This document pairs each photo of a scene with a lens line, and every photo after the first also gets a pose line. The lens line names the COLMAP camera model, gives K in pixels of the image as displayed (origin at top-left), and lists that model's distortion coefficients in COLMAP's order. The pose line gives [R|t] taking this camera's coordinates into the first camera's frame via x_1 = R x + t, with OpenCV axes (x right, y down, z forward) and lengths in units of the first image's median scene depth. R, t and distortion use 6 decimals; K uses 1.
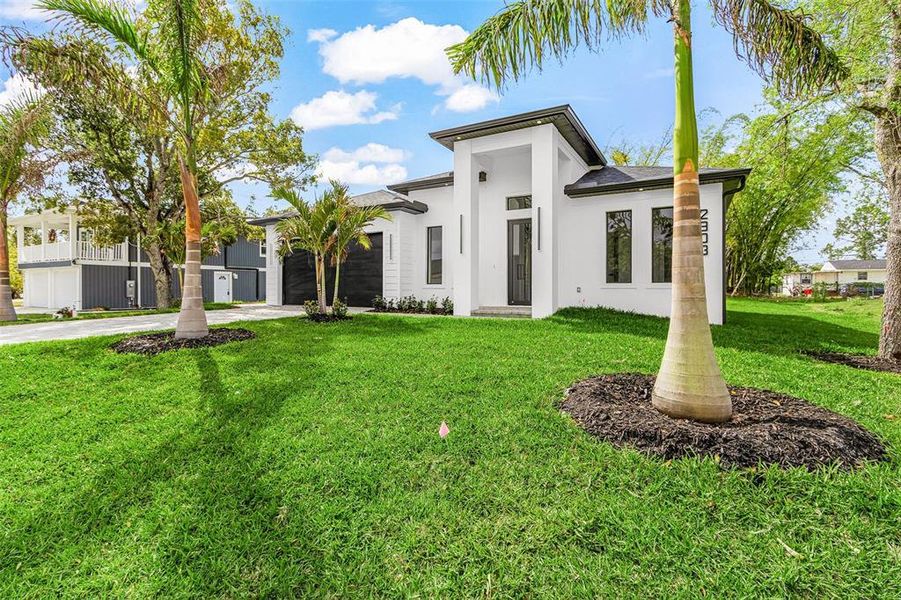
lens RADIAL K [[437.0, 0, 436.6], [0, 437.0, 285.1], [0, 0, 1]] dist [0.000440, -0.000209]
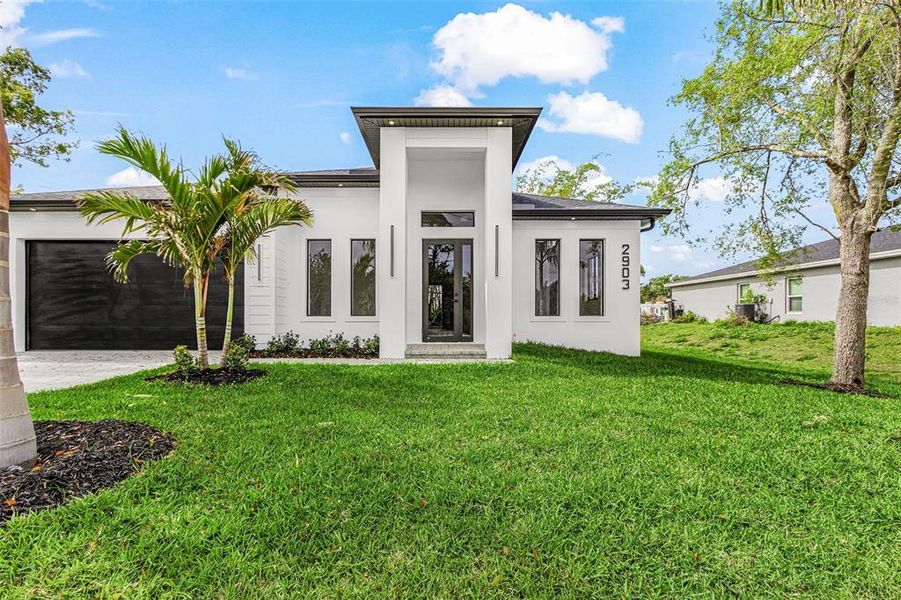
lens RADIAL K [[458.1, 0, 441.4], [0, 458.1, 315.7], [0, 0, 1]] dist [0.002506, 0.000278]
pose [[0.861536, 0.004346, 0.507678, -0.267709], [-0.003639, 0.999991, -0.002384, -0.002453], [-0.507684, 0.000207, 0.861543, 0.265875]]
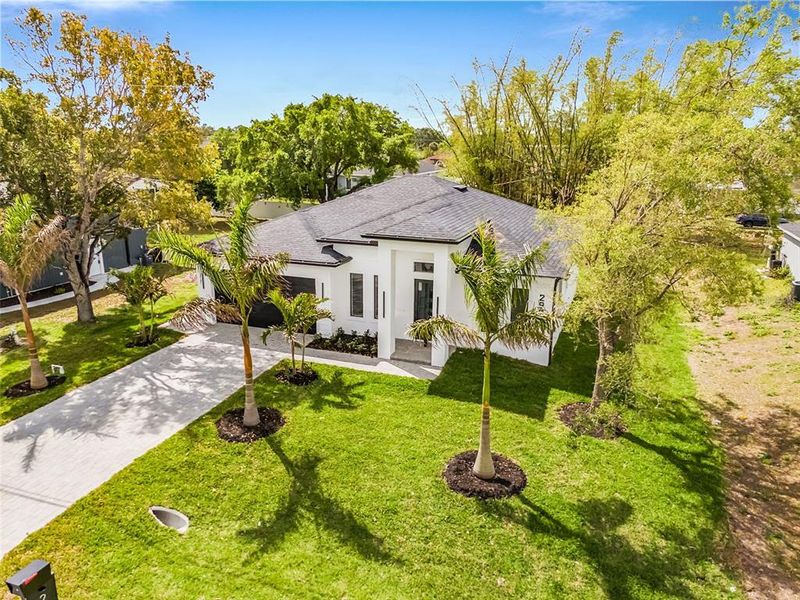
lens RADIAL K [[617.9, 0, 400.0], [0, 617.9, 300.0], [0, 0, 1]] dist [-0.000185, -0.001804]
pose [[0.983912, -0.036476, 0.174892, -0.229699], [-0.012528, 0.962440, 0.271206, -0.652293], [-0.178216, -0.269034, 0.946499, -0.852305]]
